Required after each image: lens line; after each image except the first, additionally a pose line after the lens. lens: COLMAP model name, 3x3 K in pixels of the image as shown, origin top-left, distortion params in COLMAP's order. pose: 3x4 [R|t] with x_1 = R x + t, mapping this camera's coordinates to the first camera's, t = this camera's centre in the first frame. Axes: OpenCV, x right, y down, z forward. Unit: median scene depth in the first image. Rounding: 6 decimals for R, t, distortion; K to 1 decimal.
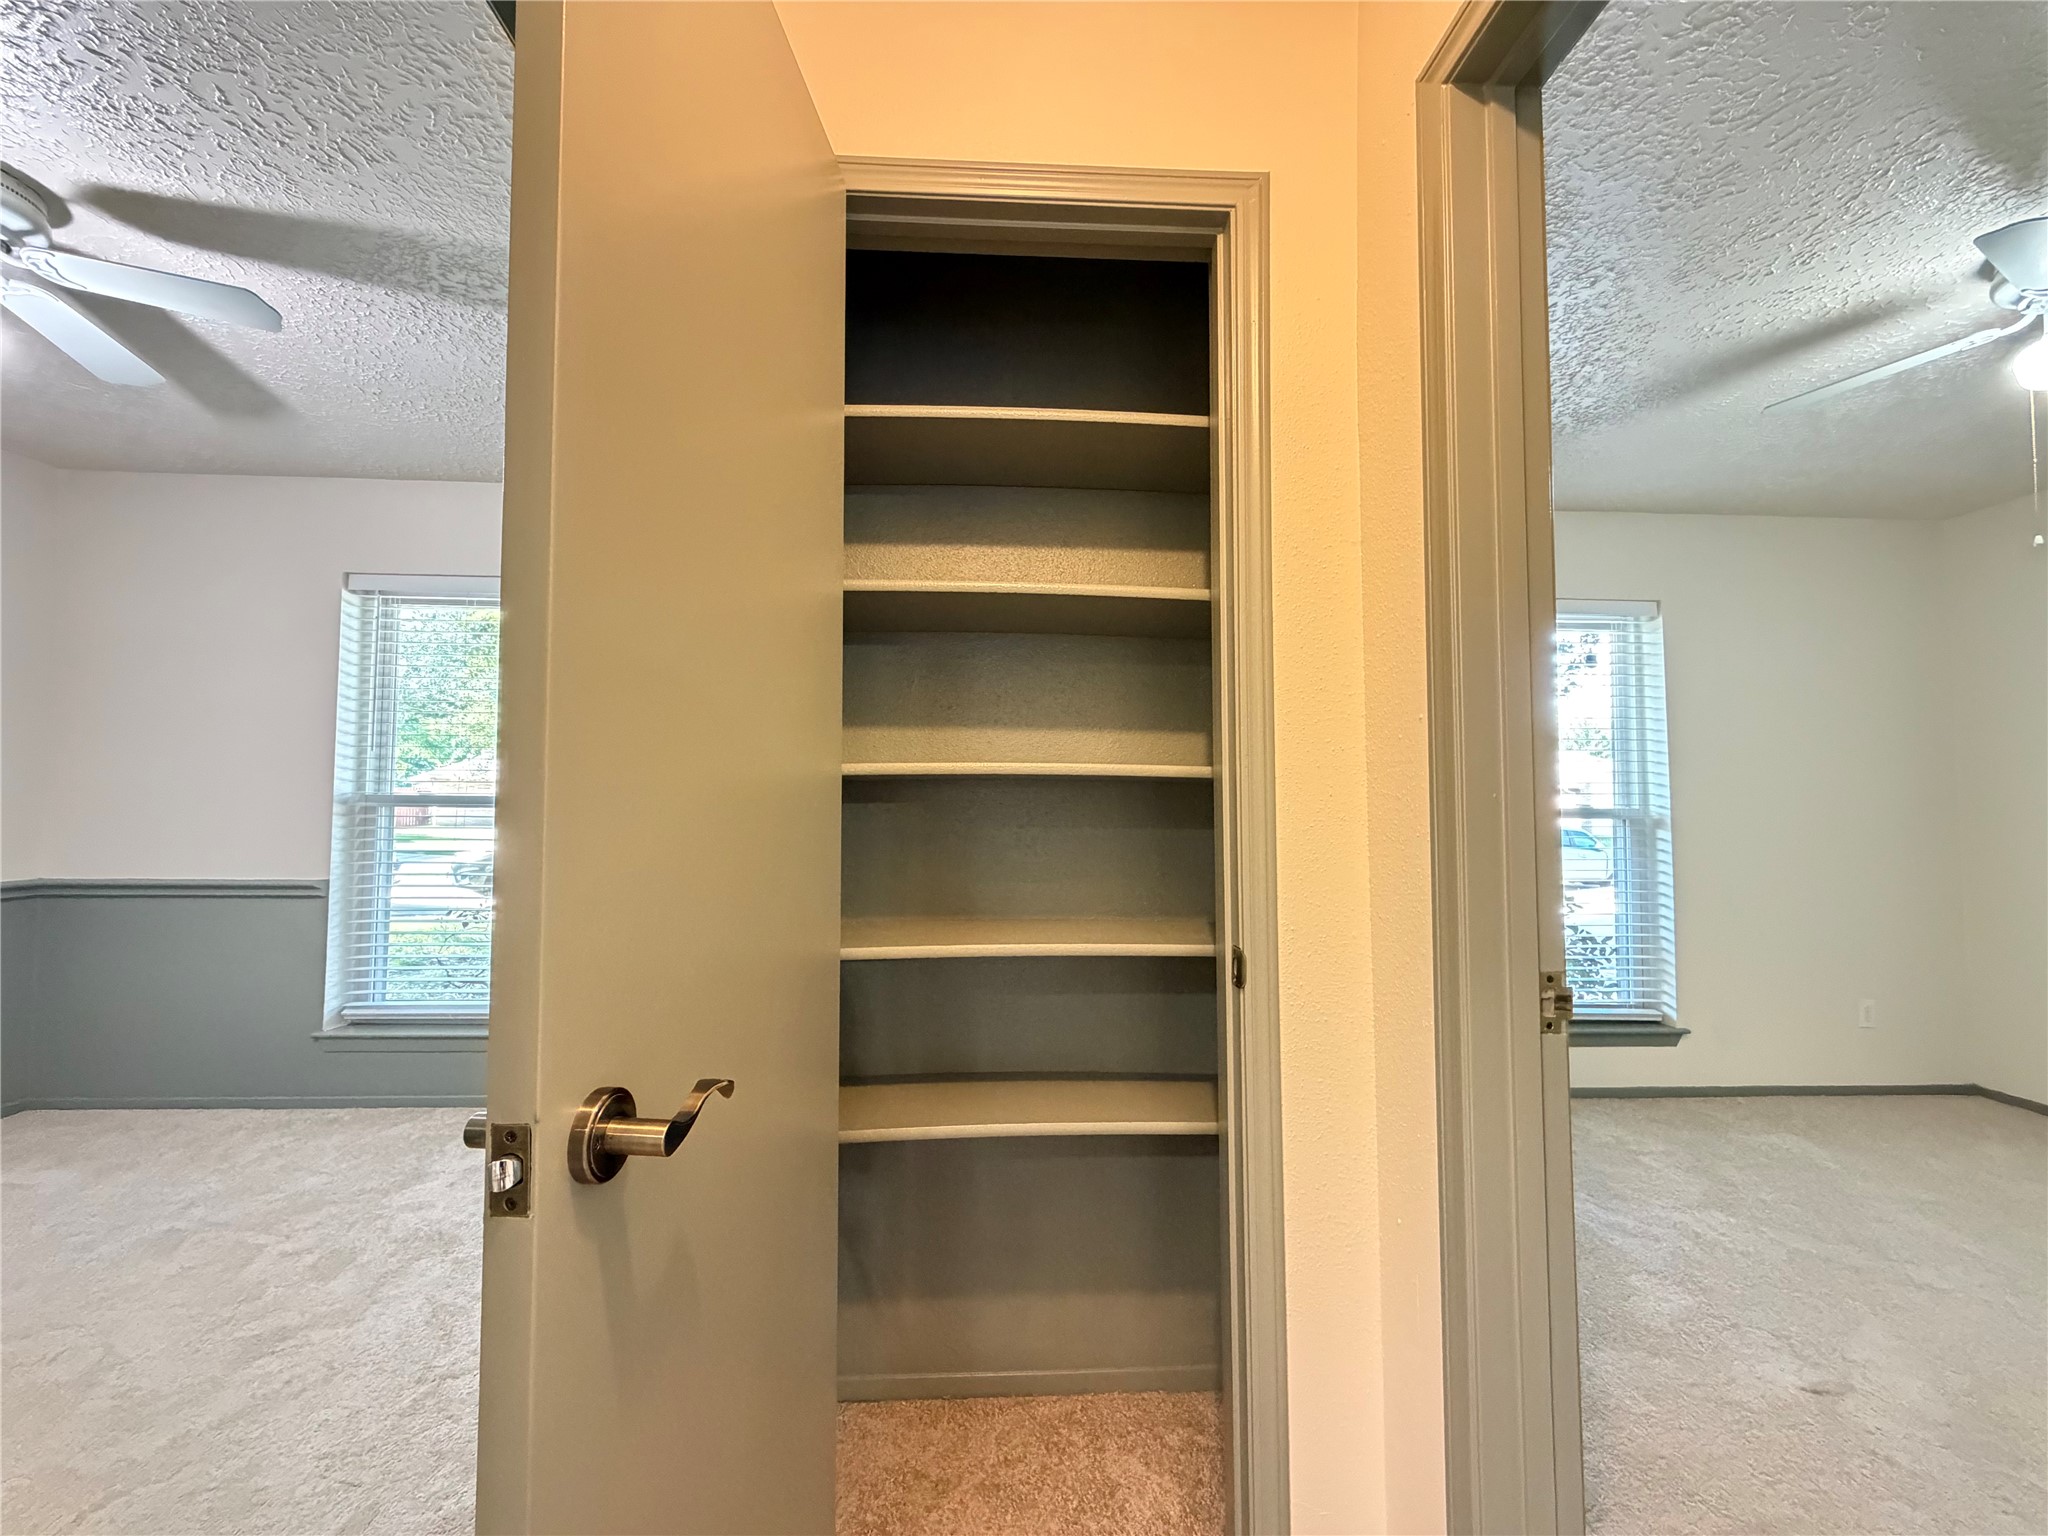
lens RADIAL K [[817.0, 0, 1016.4], [0, 817.0, 769.7], [0, 0, 1]] dist [0.000323, -0.000389]
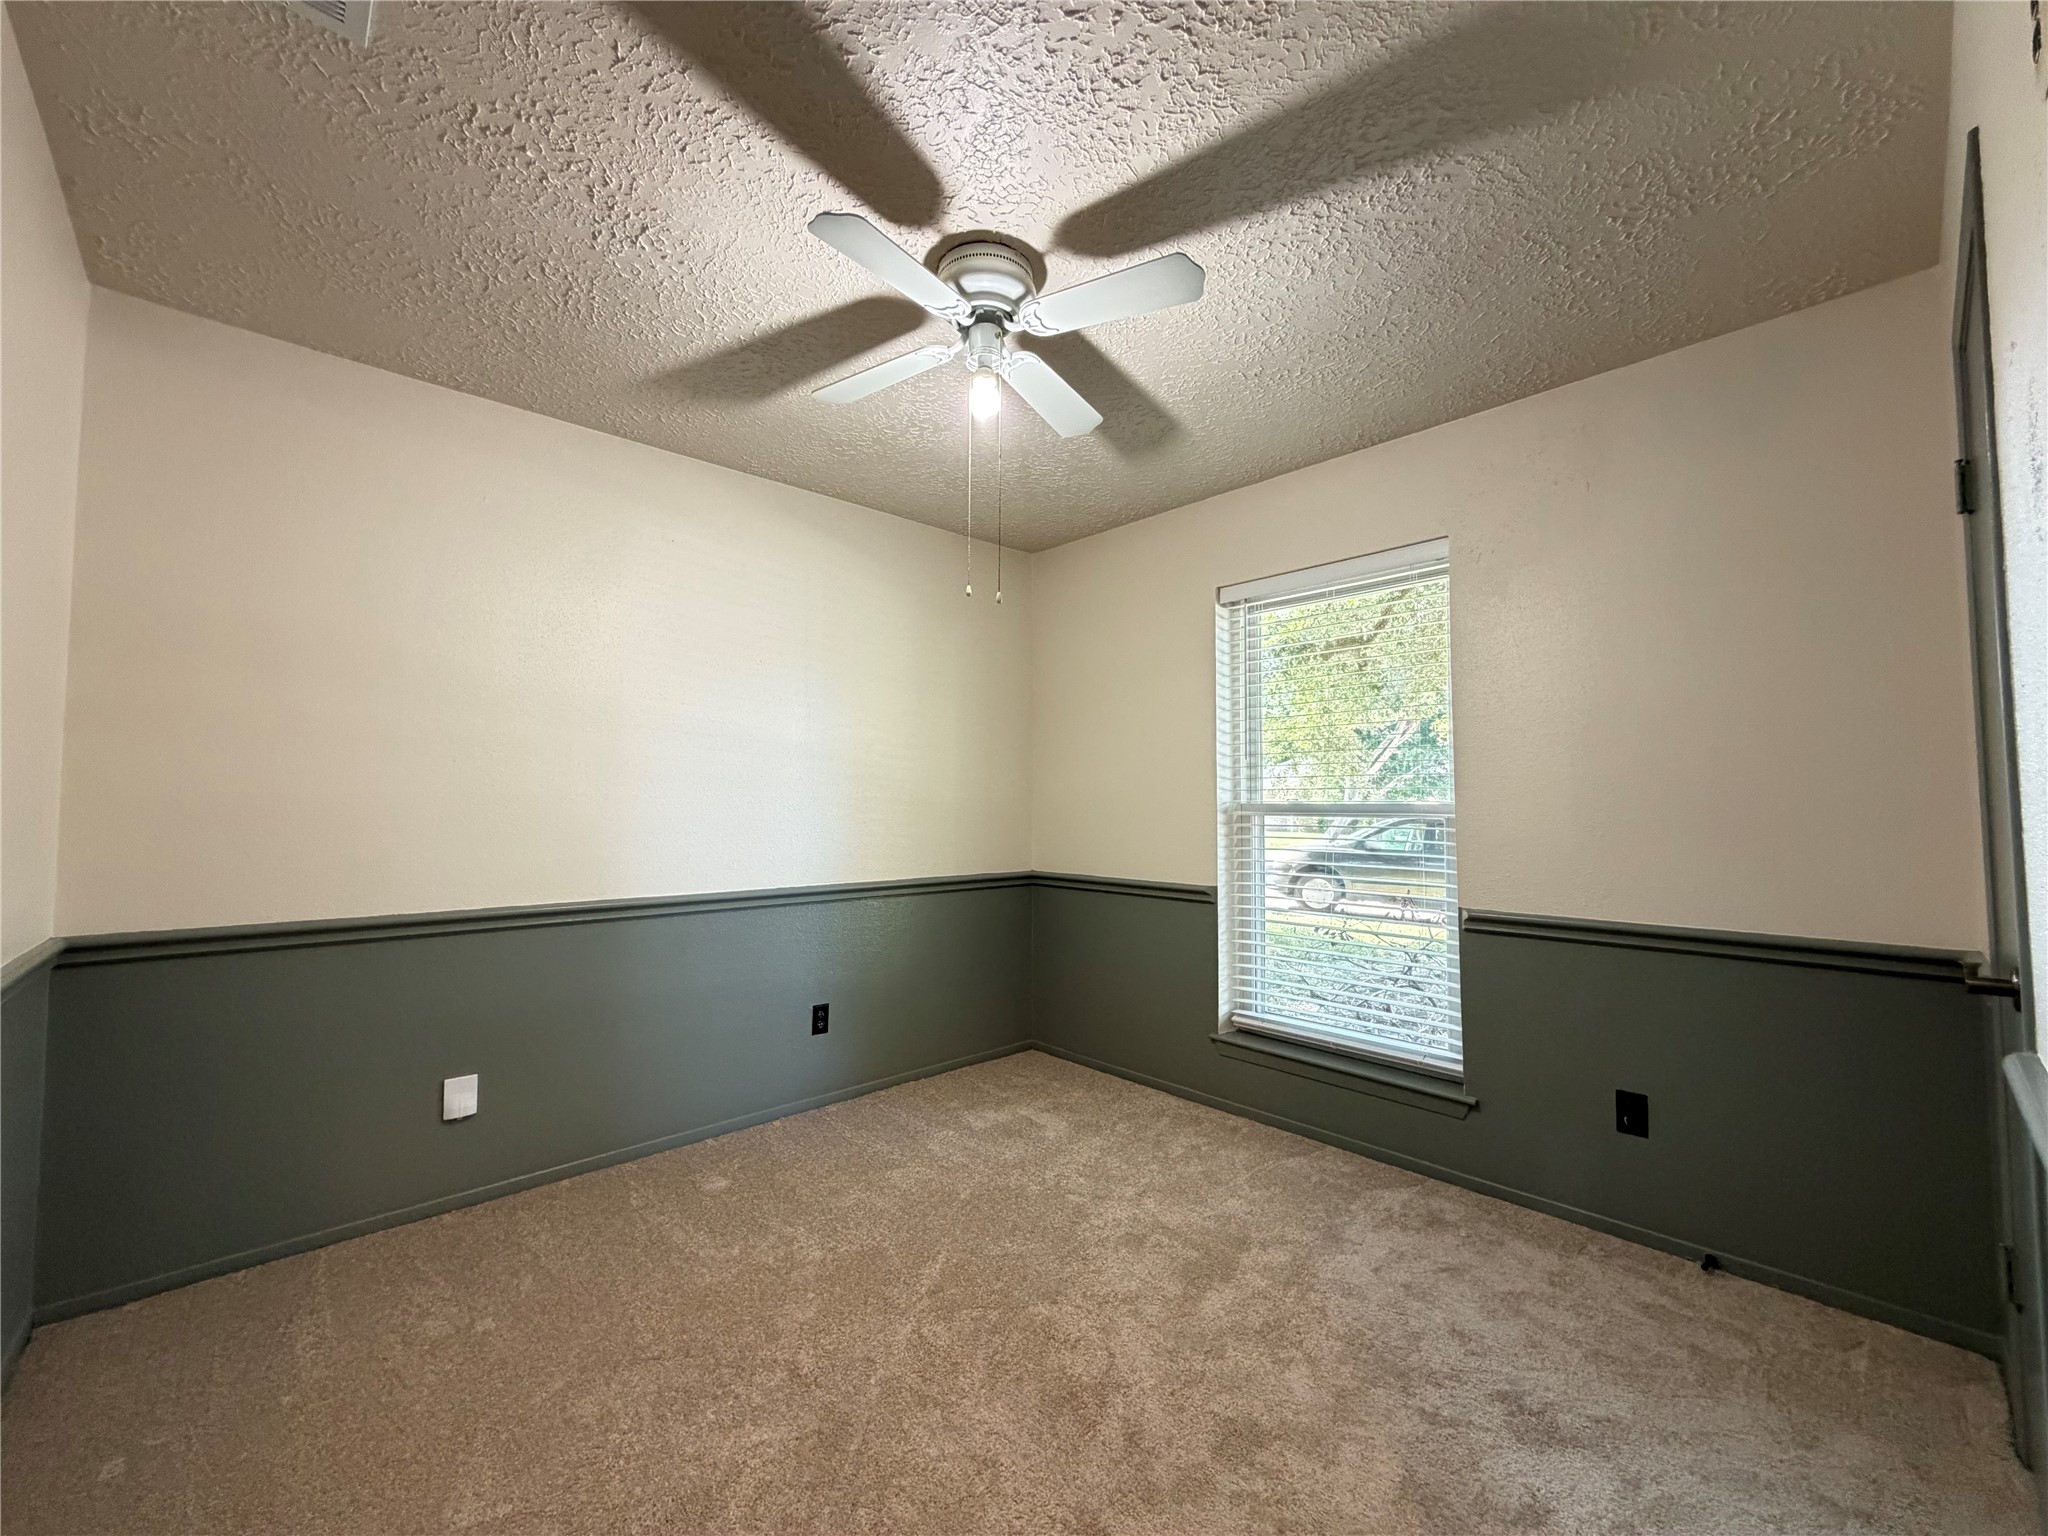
lens RADIAL K [[817.0, 0, 1016.4], [0, 817.0, 769.7], [0, 0, 1]] dist [0.000323, -0.000389]
pose [[0.641755, -0.040138, -0.765858, -0.211447], [0.033005, 0.999150, -0.024708, 0.004601], [0.766199, -0.009421, 0.642534, 0.148185]]
